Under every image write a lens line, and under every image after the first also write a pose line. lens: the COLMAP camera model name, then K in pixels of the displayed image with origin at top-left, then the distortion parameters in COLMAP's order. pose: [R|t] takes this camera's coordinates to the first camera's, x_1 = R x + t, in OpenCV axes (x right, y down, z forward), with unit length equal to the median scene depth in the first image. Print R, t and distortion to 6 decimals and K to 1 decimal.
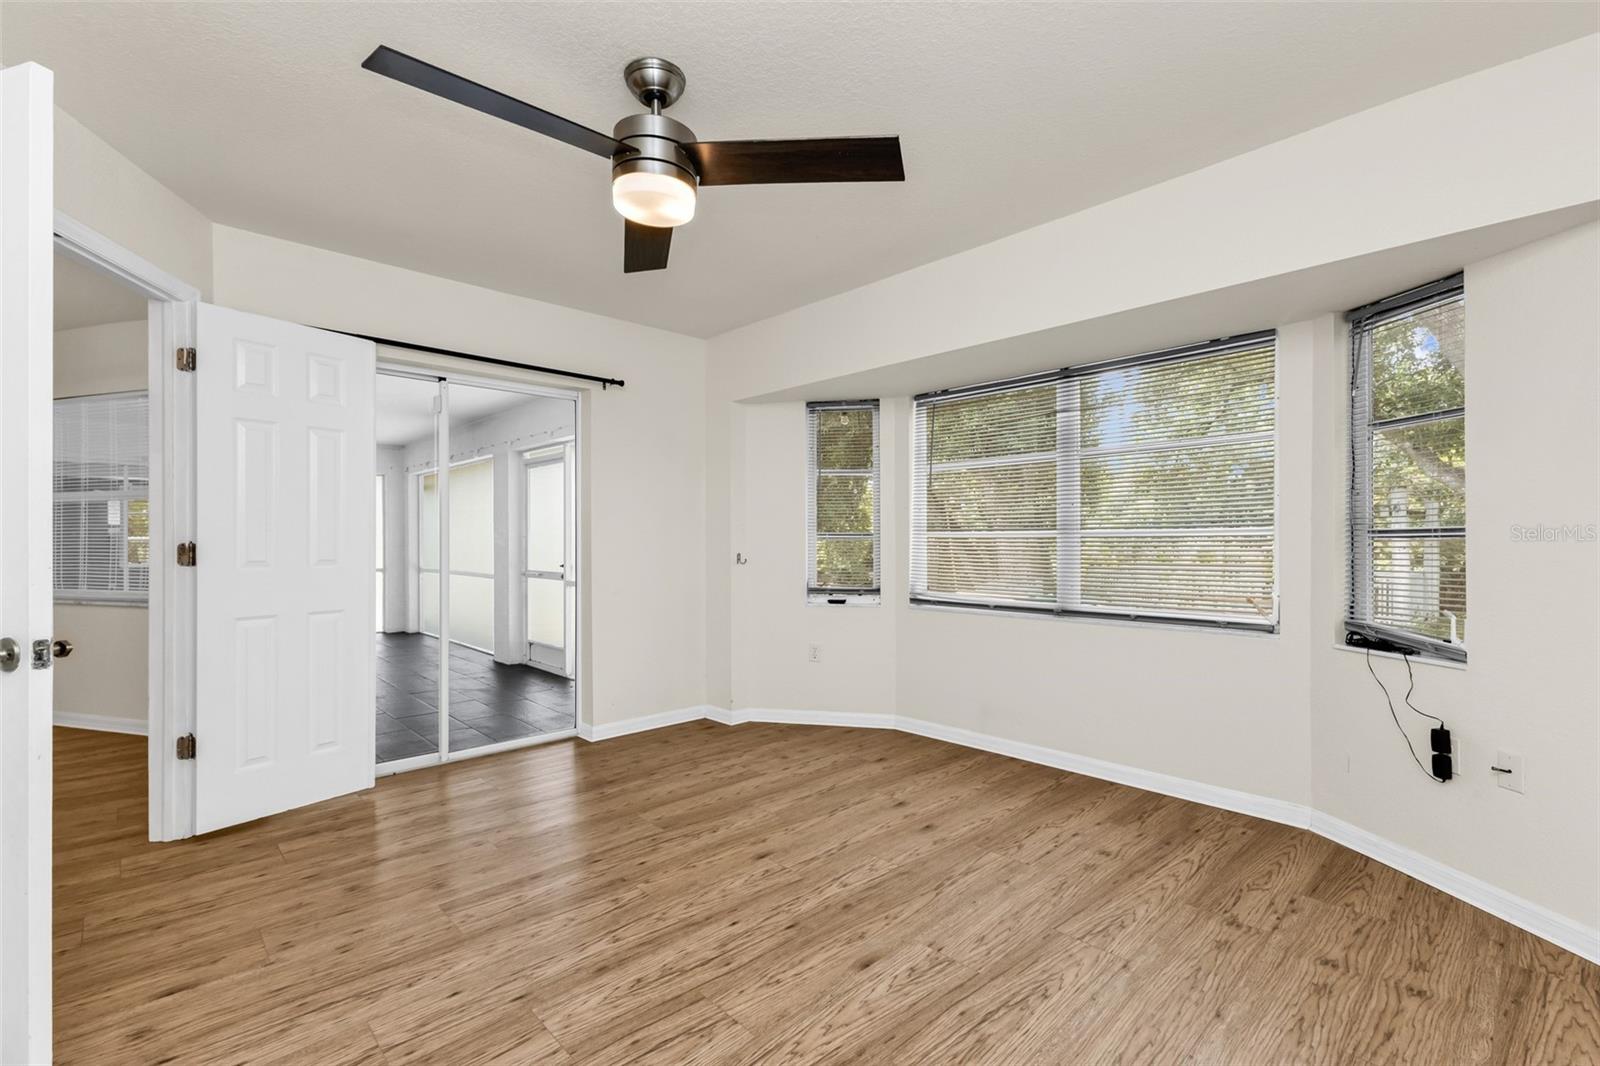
lens RADIAL K [[703.1, 0, 801.0], [0, 703.1, 537.9], [0, 0, 1]] dist [0.006789, -0.001265]
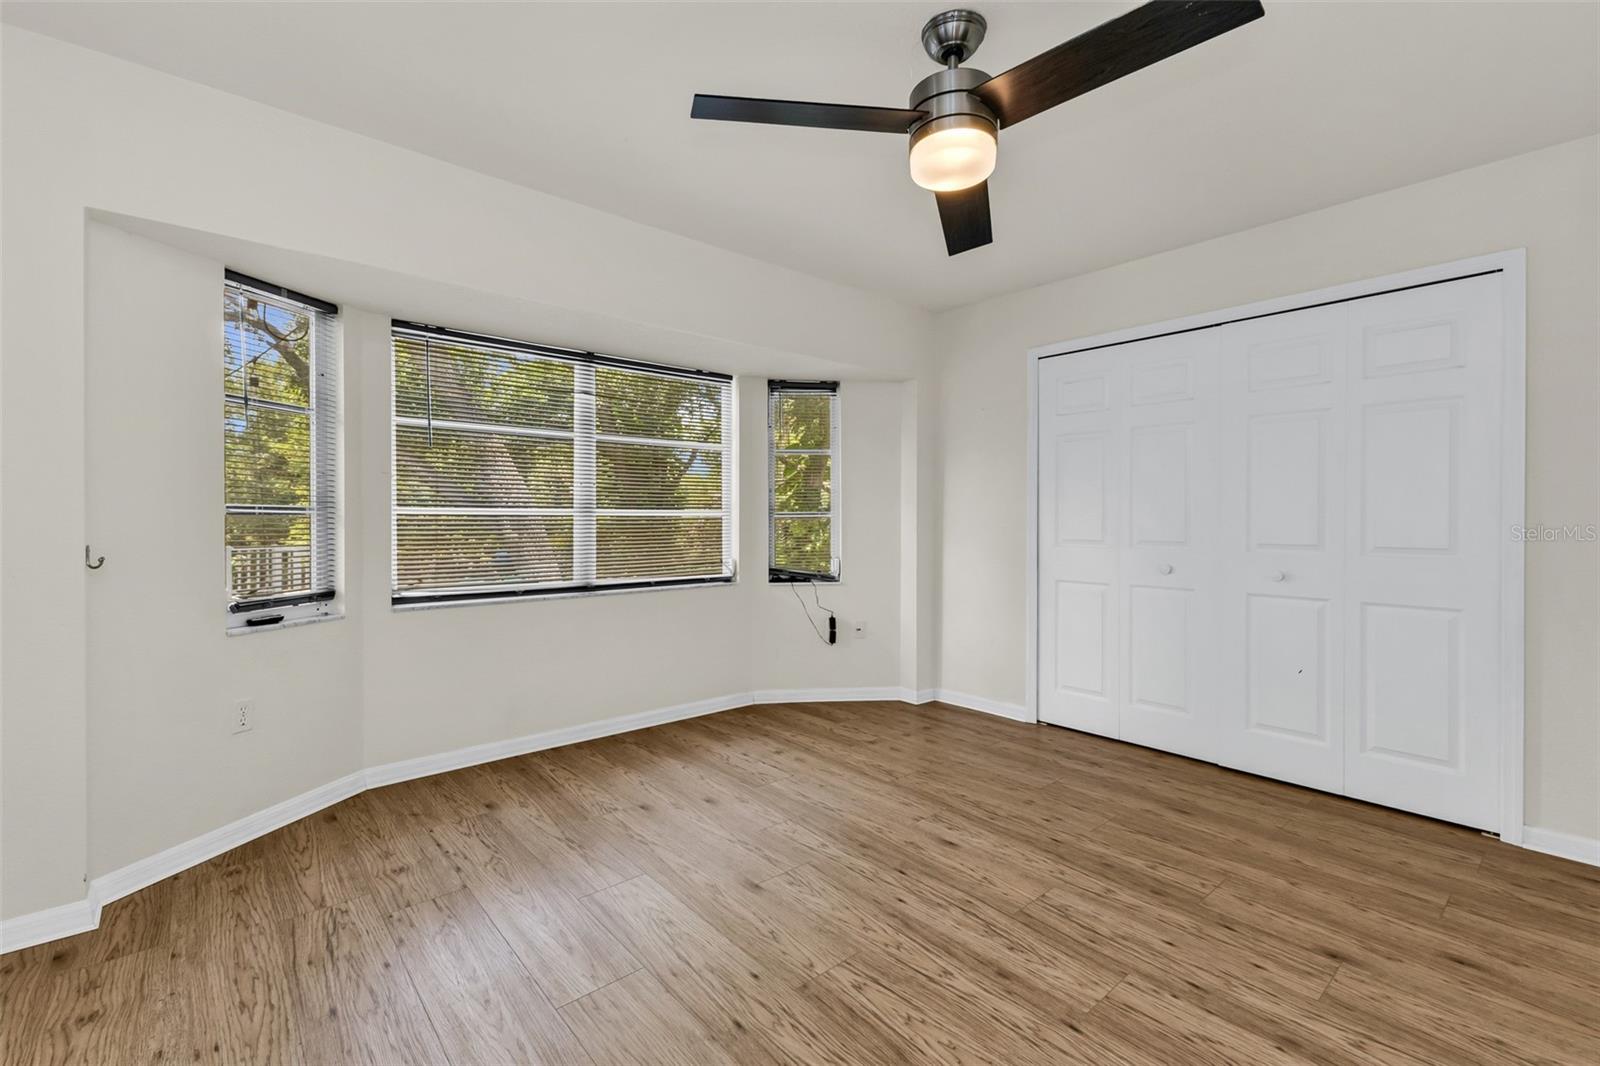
lens RADIAL K [[703.1, 0, 795.5], [0, 703.1, 520.2], [0, 0, 1]] dist [0.006789, -0.001265]
pose [[0.048626, -0.001511, 0.998816, -0.684279], [-0.004740, 0.999987, 0.001744, 0.002715], [-0.998806, -0.004819, 0.048618, 0.685897]]
